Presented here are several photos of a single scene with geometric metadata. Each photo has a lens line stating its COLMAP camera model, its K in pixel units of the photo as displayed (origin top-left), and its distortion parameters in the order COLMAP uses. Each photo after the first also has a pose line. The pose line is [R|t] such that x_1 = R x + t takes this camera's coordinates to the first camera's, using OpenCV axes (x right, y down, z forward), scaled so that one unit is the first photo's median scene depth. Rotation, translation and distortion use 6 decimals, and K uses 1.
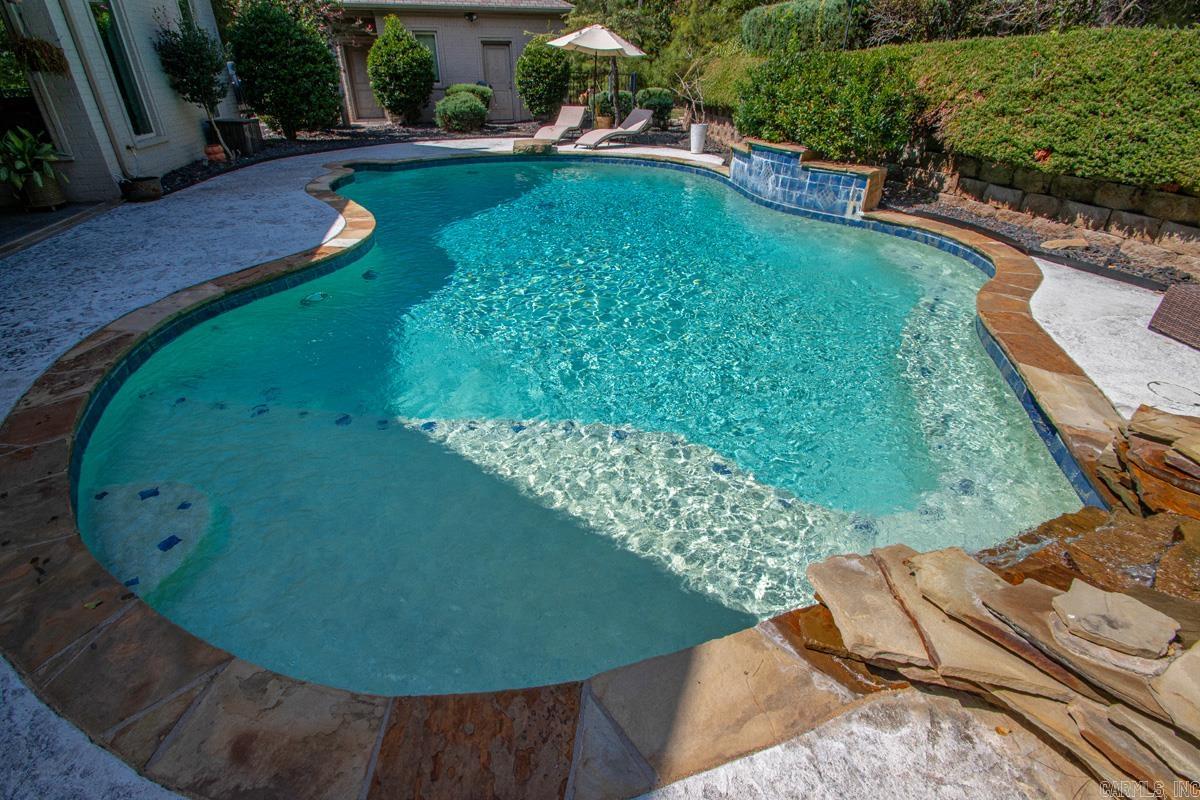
lens RADIAL K [[570.1, 0, 580.5], [0, 570.1, 404.1], [0, 0, 1]] dist [0.012328, -0.018175]
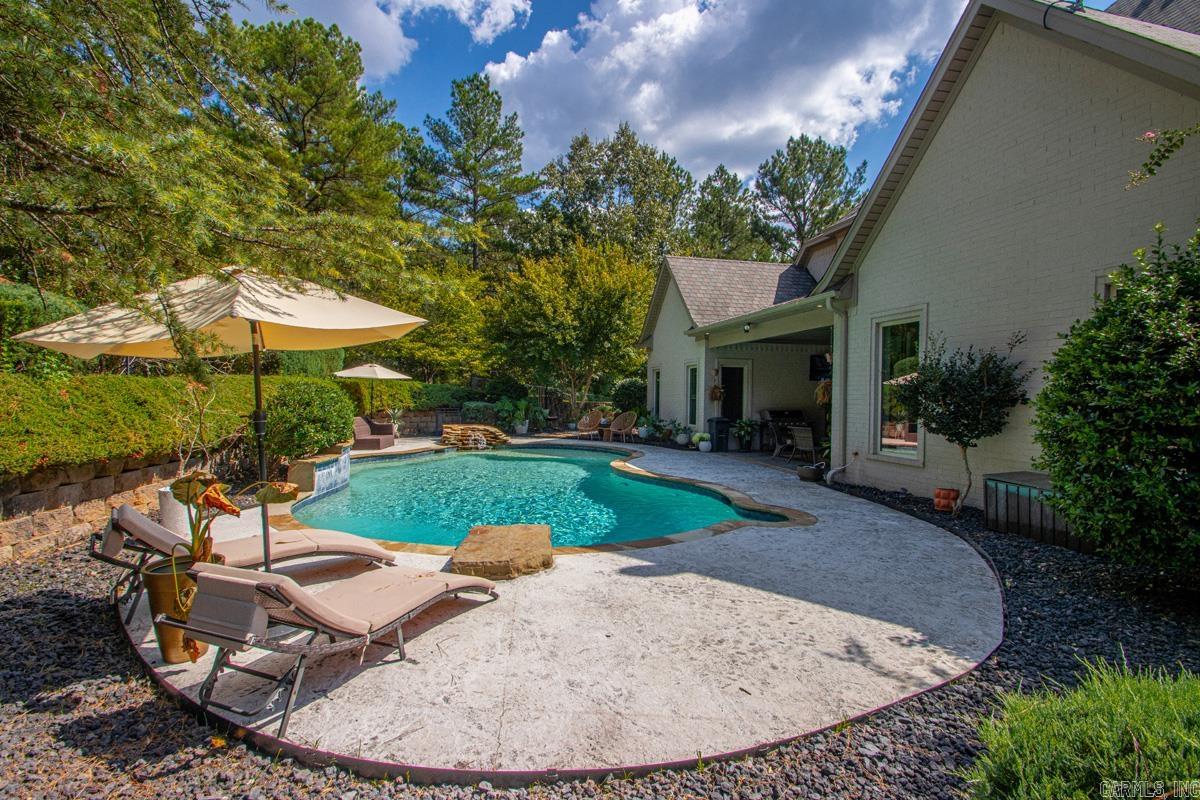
lens RADIAL K [[567.1, 0, 596.7], [0, 567.1, 408.1], [0, 0, 1]] dist [-0.004167, -0.000305]
pose [[-0.999365, -0.007213, -0.034891, -0.200333], [-0.024483, 0.850484, 0.525431, -1.213726], [0.025884, 0.525952, -0.850120, 2.061025]]
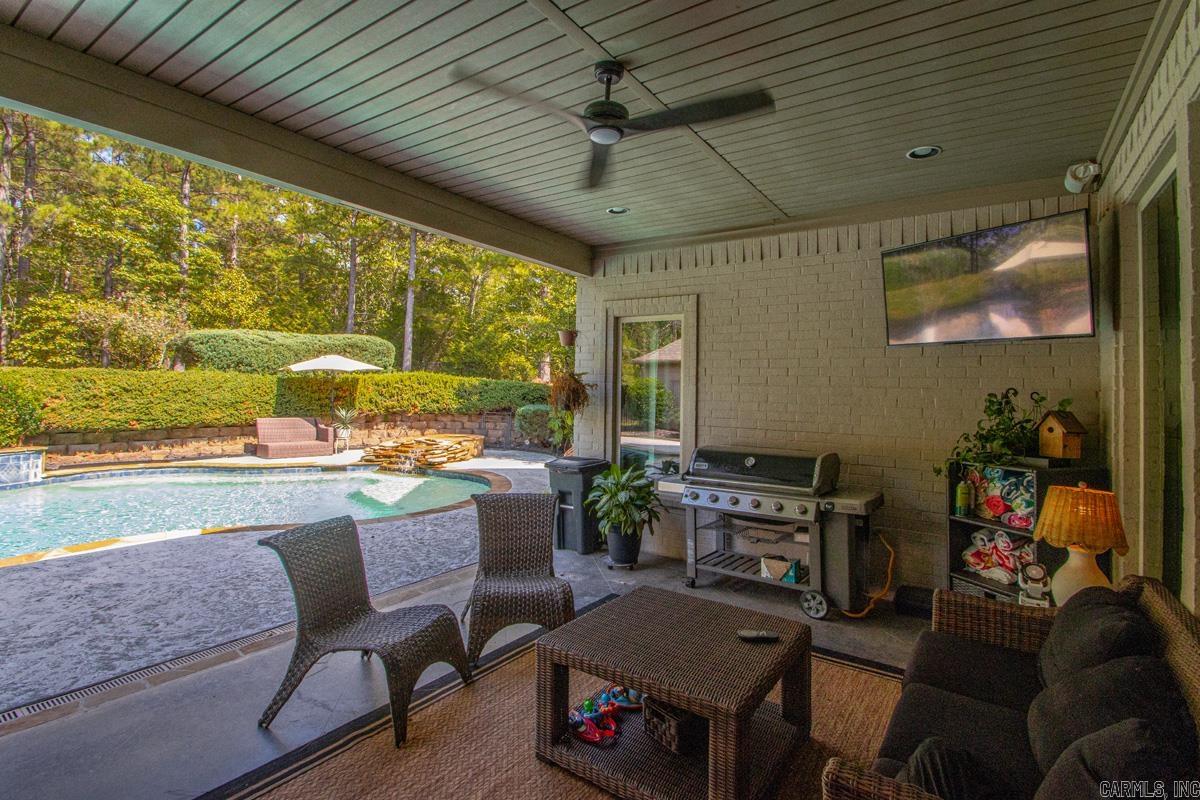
lens RADIAL K [[569.6, 0, 602.5], [0, 569.6, 385.1], [0, 0, 1]] dist [0.013890, -0.016985]
pose [[-0.692617, -0.005843, 0.721281, -1.284960], [0.346015, 0.874708, 0.339351, -0.458340], [-0.632894, 0.484615, -0.603816, 0.753166]]
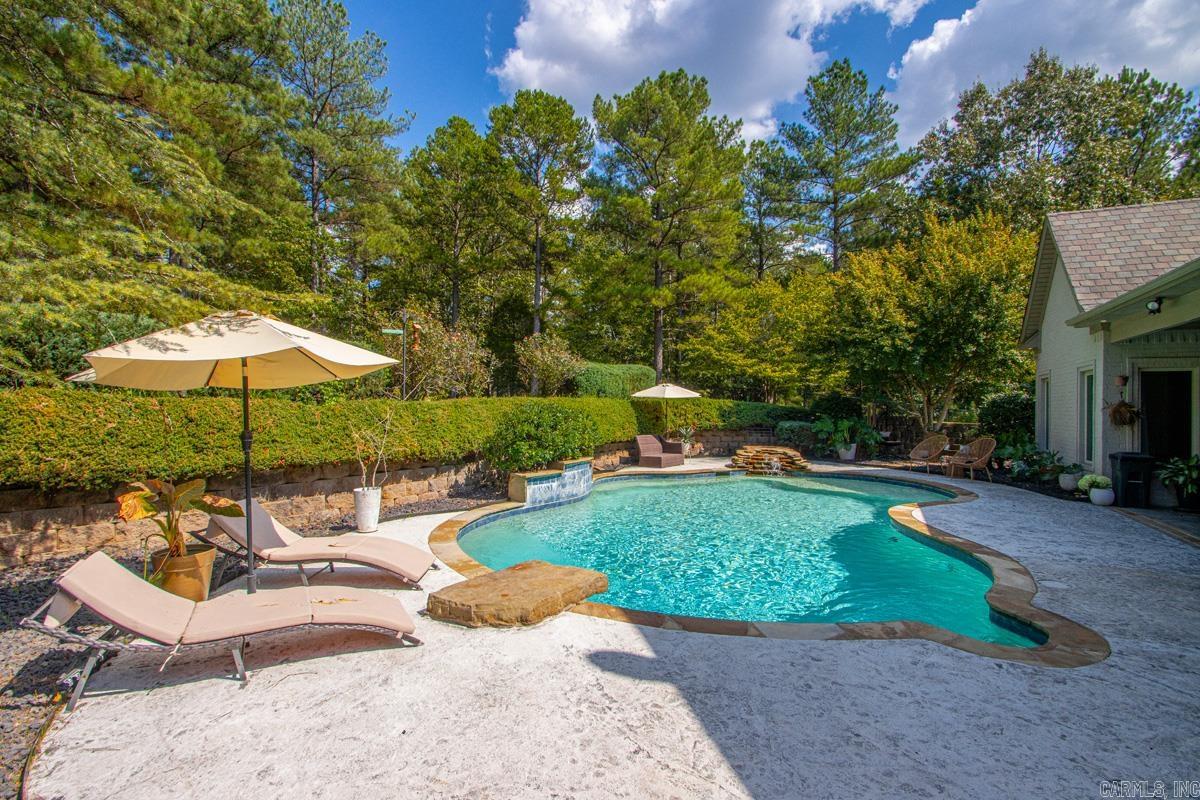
lens RADIAL K [[570.1, 0, 580.5], [0, 570.1, 404.1], [0, 0, 1]] dist [0.012328, -0.018175]
pose [[-0.781466, -0.002345, 0.623944, -0.539338], [0.307773, 0.868423, 0.388738, -1.100548], [-0.542759, 0.495818, -0.677921, 1.848909]]
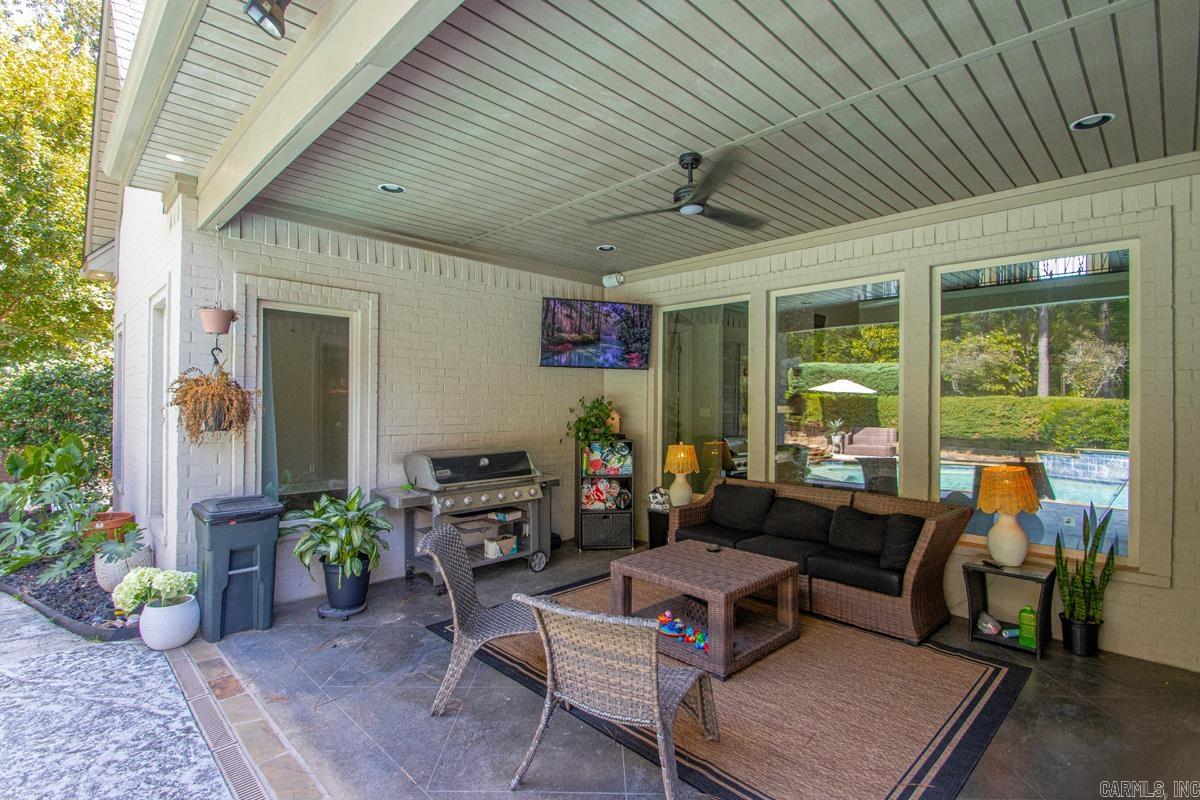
lens RADIAL K [[570.1, 0, 580.5], [0, 570.1, 404.1], [0, 0, 1]] dist [0.012328, -0.018175]
pose [[-0.848781, -0.003673, -0.528733, -0.702507], [-0.274176, 0.858089, 0.434179, -0.514454], [0.452105, 0.513488, -0.729336, 0.841938]]
